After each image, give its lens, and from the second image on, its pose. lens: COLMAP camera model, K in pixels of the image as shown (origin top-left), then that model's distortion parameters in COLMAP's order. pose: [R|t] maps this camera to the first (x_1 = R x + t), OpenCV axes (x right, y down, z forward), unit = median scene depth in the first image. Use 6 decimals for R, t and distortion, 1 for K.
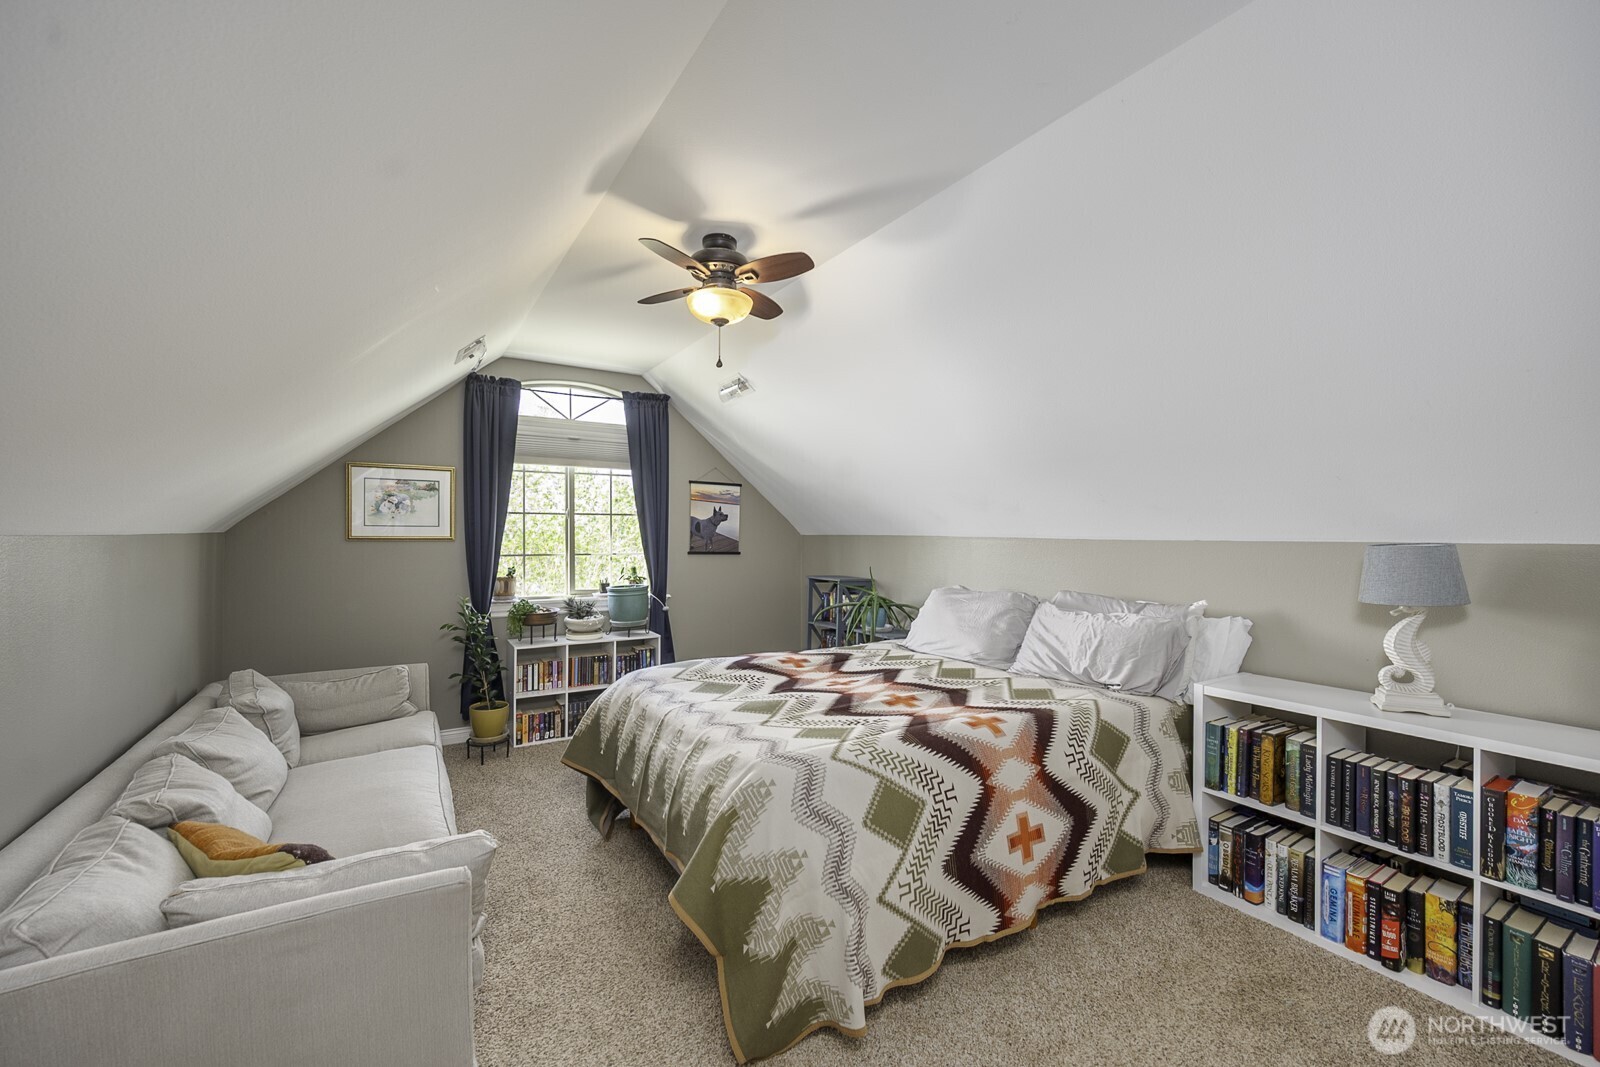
lens RADIAL K [[623.9, 0, 794.4], [0, 623.9, 536.5], [0, 0, 1]] dist [-0.011002, -0.000217]
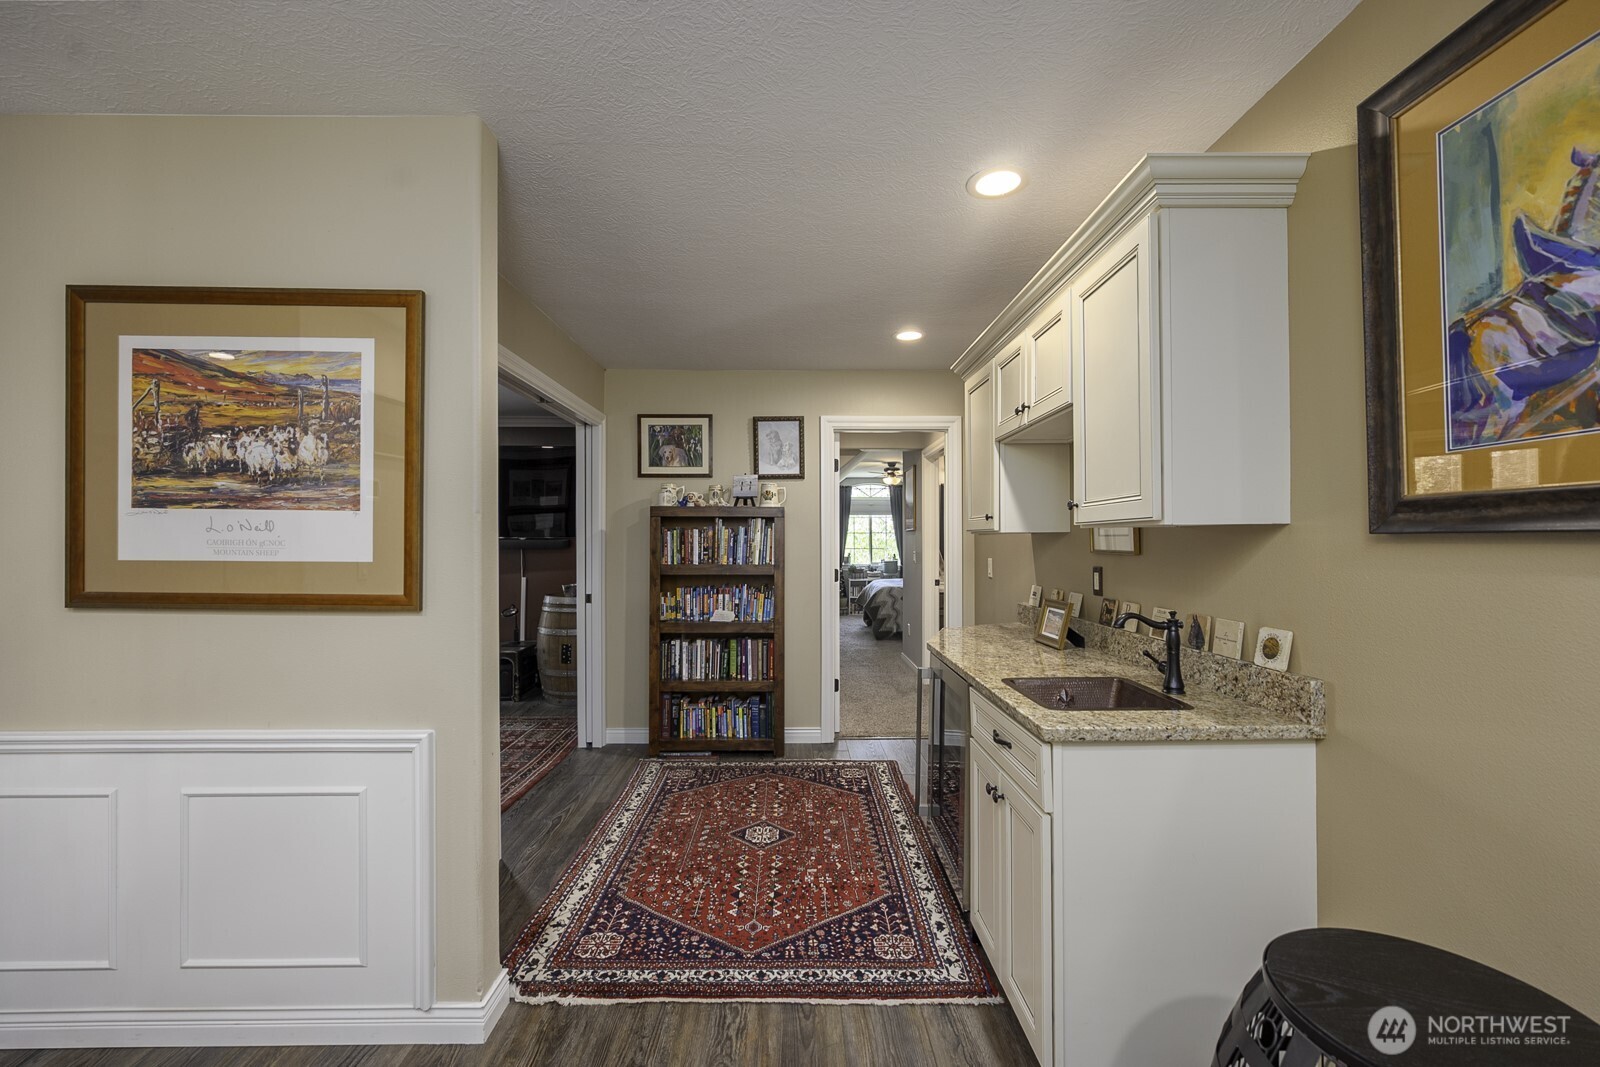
lens RADIAL K [[623.9, 0, 808.6], [0, 623.9, 537.5], [0, 0, 1]] dist [-0.011002, -0.000217]
pose [[0.854558, -0.004940, -0.519332, 0.793583], [0.001722, 0.999976, -0.006678, -0.000234], [0.519353, 0.004813, 0.854546, -1.398144]]
